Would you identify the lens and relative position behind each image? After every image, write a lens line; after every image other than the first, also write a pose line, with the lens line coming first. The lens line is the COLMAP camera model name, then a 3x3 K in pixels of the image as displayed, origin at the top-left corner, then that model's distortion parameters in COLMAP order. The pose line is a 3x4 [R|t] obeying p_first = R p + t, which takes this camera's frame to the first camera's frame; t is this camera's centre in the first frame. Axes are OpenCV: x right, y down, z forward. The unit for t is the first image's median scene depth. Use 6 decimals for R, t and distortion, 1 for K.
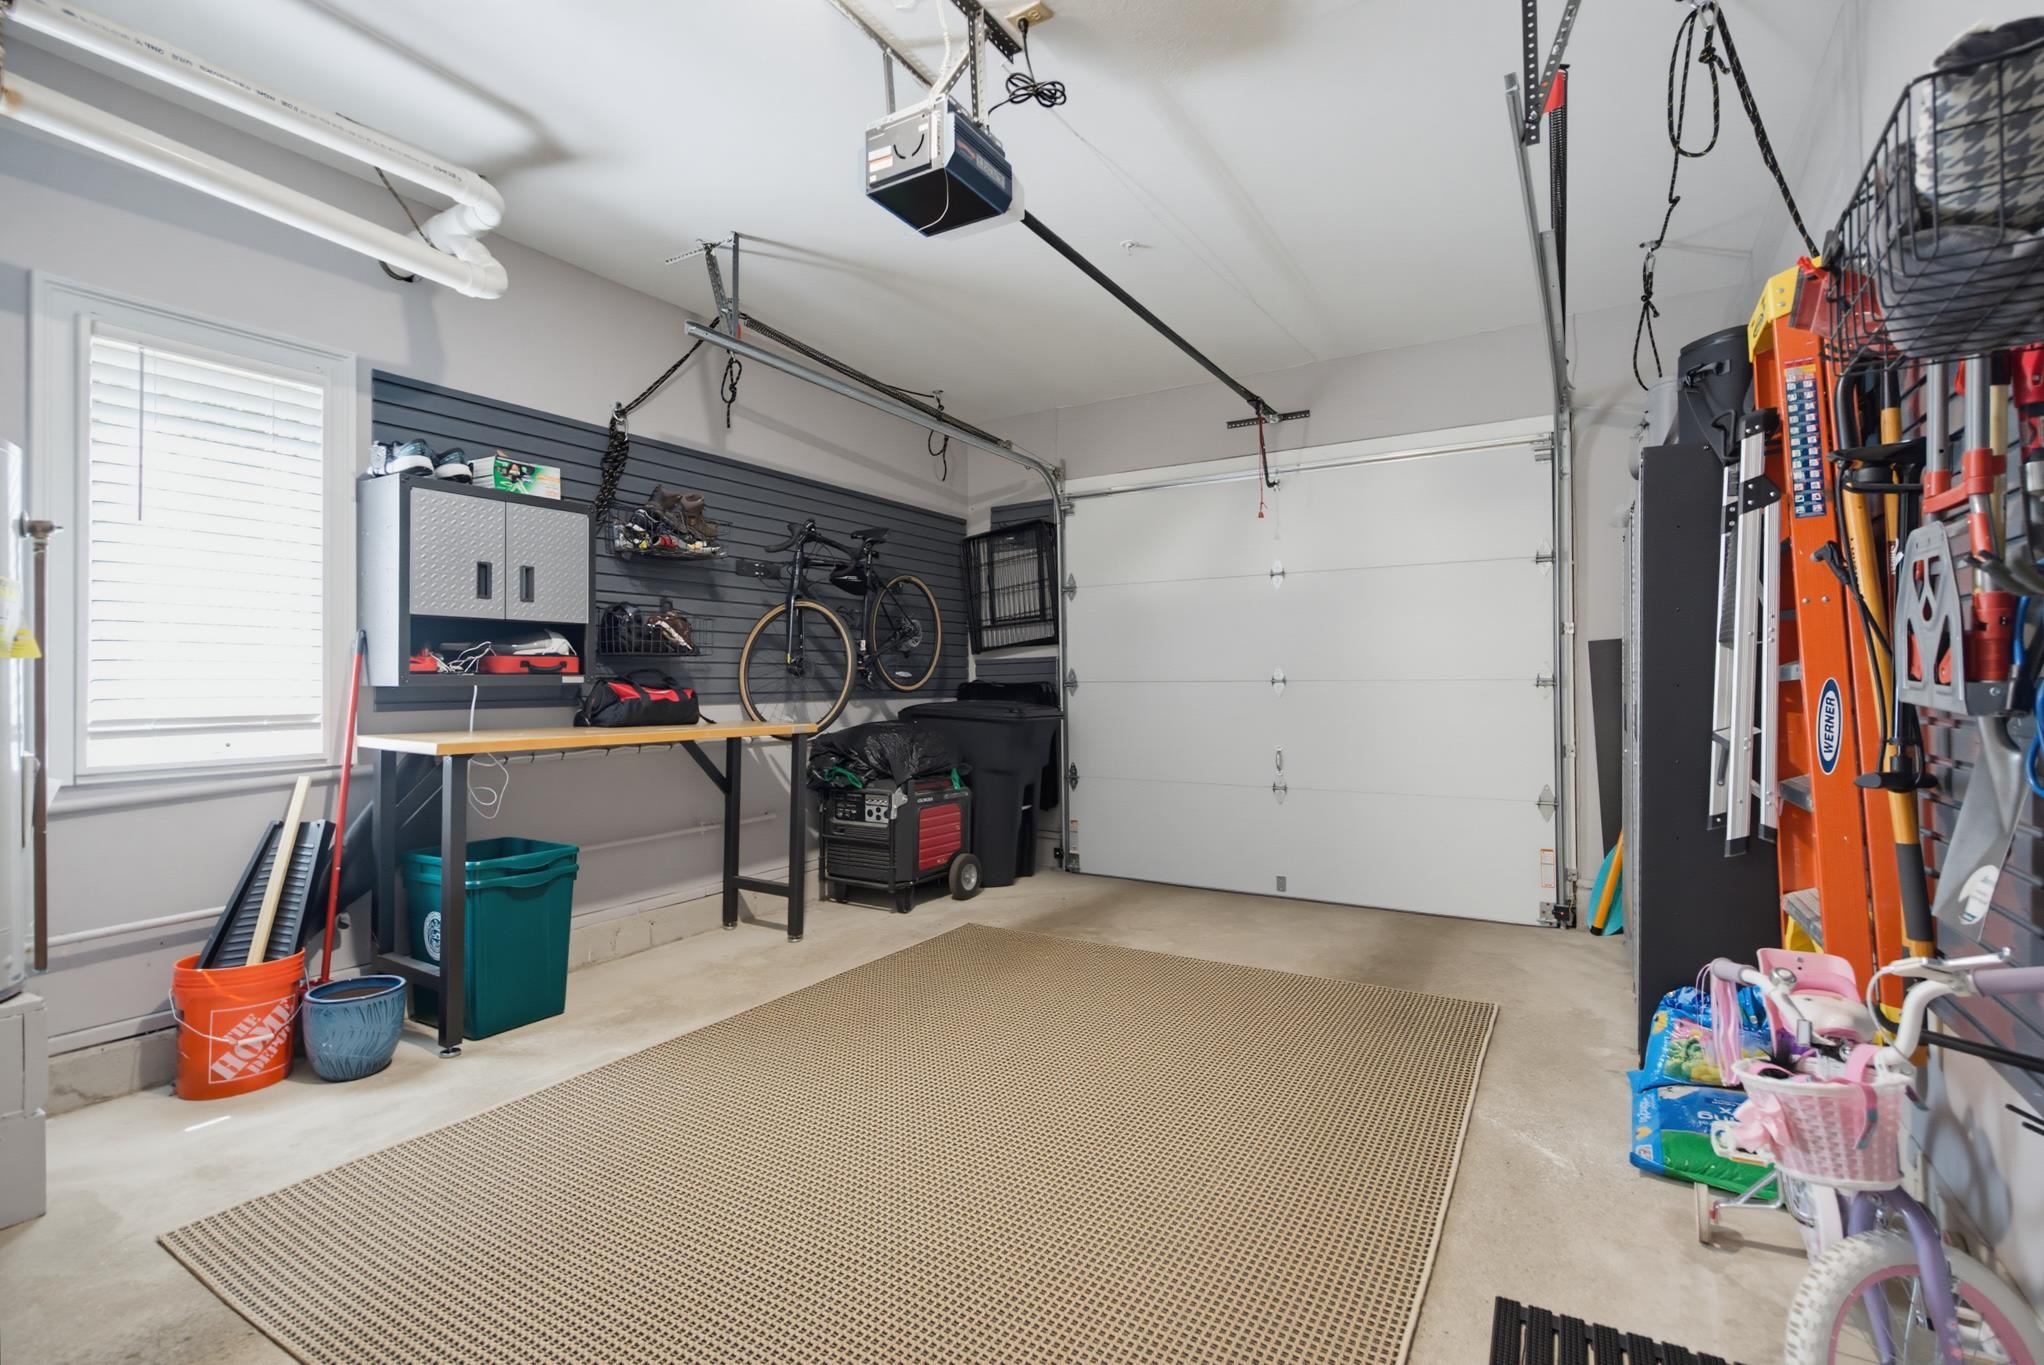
lens RADIAL K [[922.0, 0, 1028.2], [0, 922.0, 681.7], [0, 0, 1]] dist [0.001386, -0.002463]
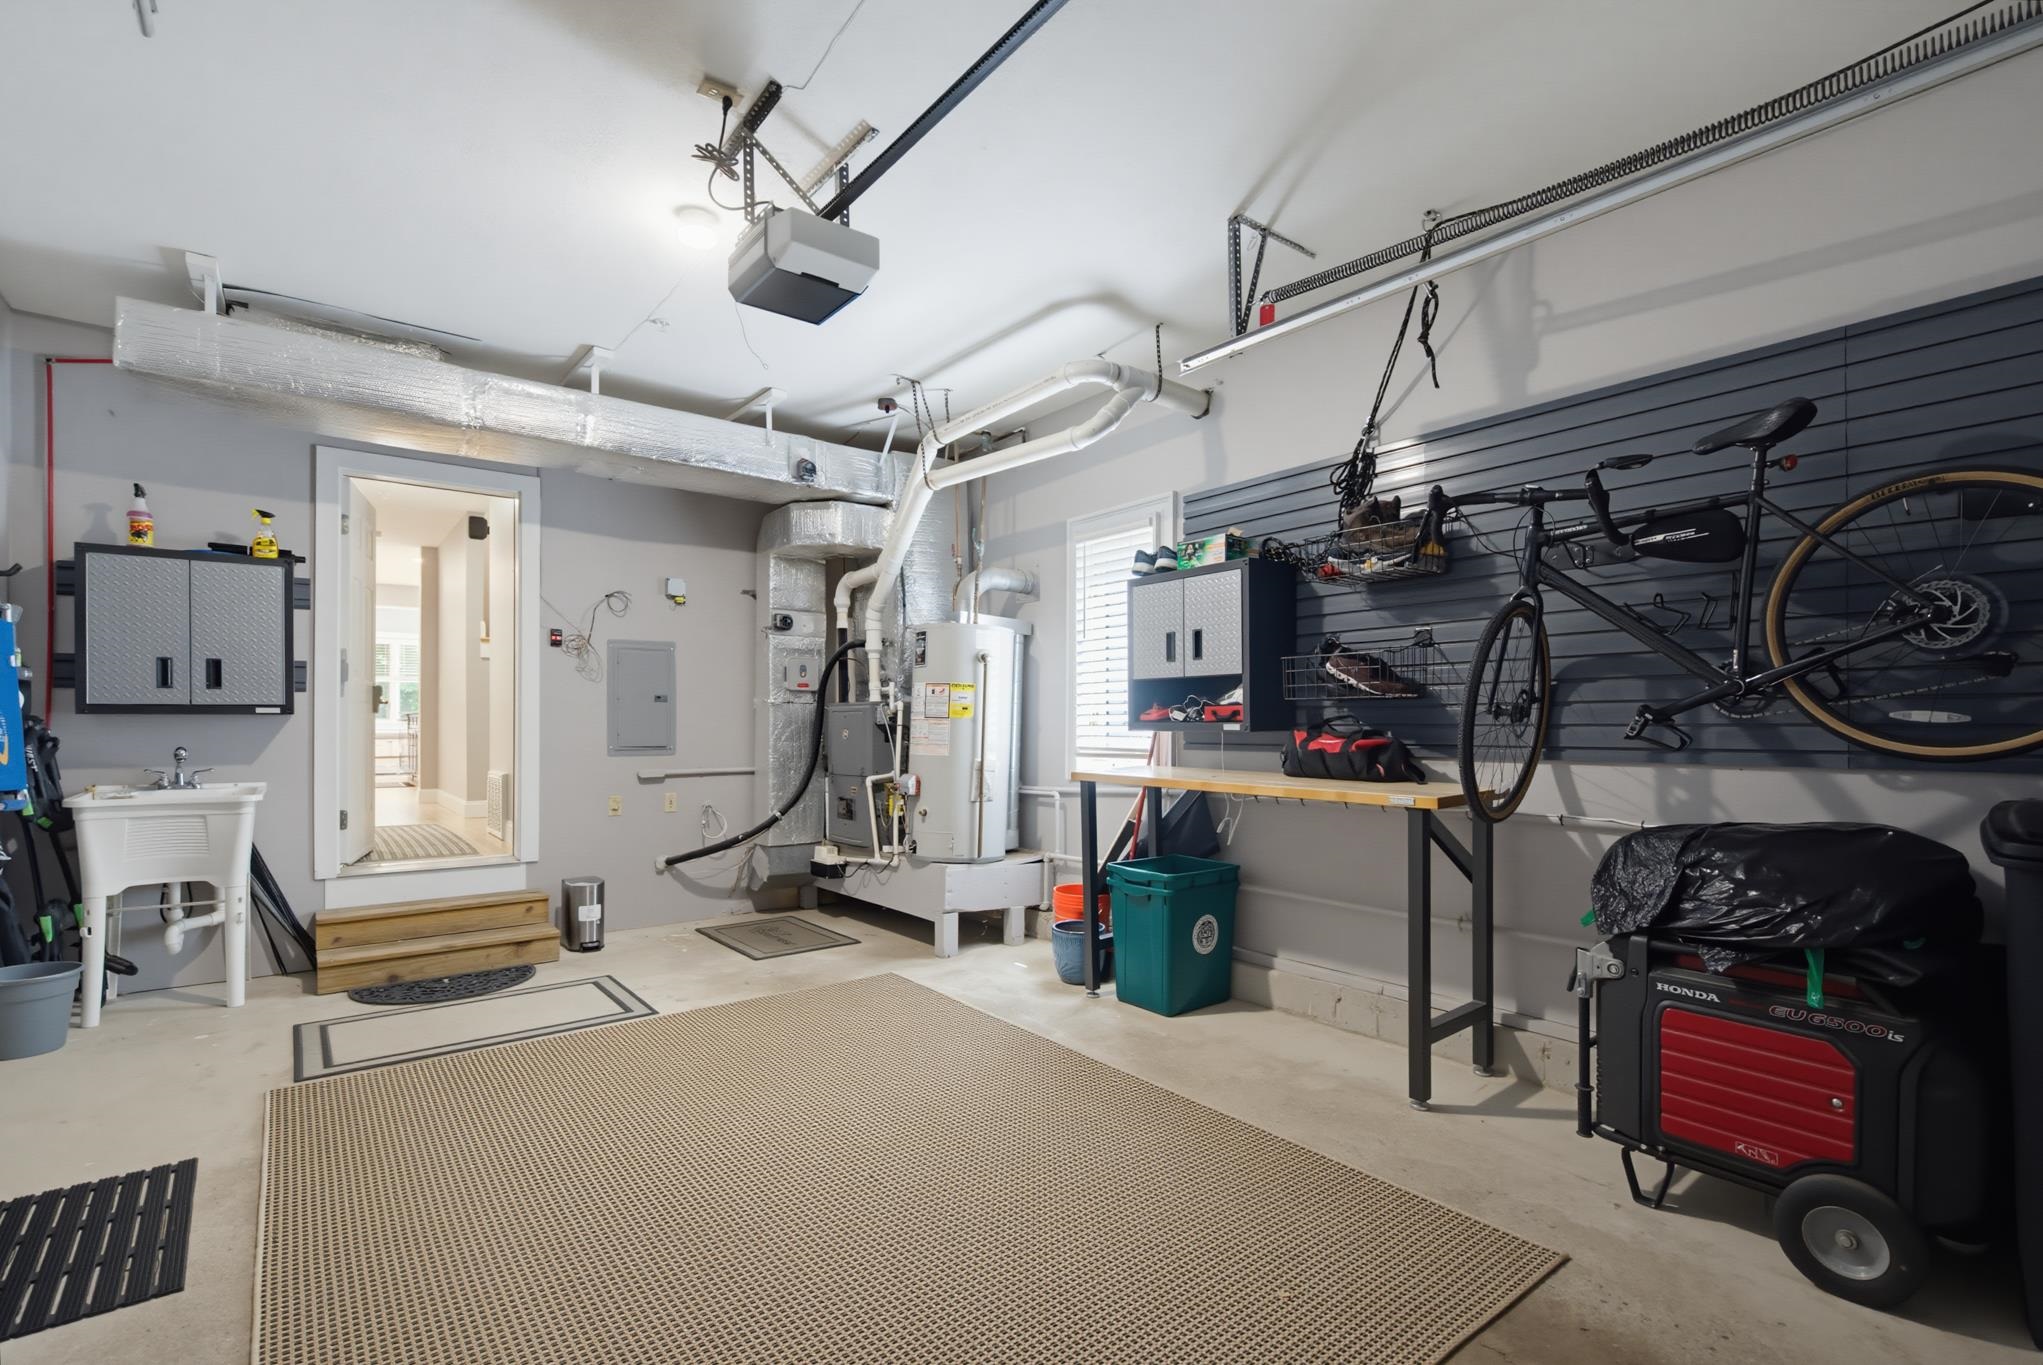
lens RADIAL K [[921.6, 0, 1039.3], [0, 921.6, 724.8], [0, 0, 1]] dist [0.001386, -0.002463]
pose [[-0.340029, 0.013127, -0.940323, 0.618227], [0.008099, 0.999906, 0.011030, -0.020056], [0.940380, -0.003865, -0.340104, 1.219532]]
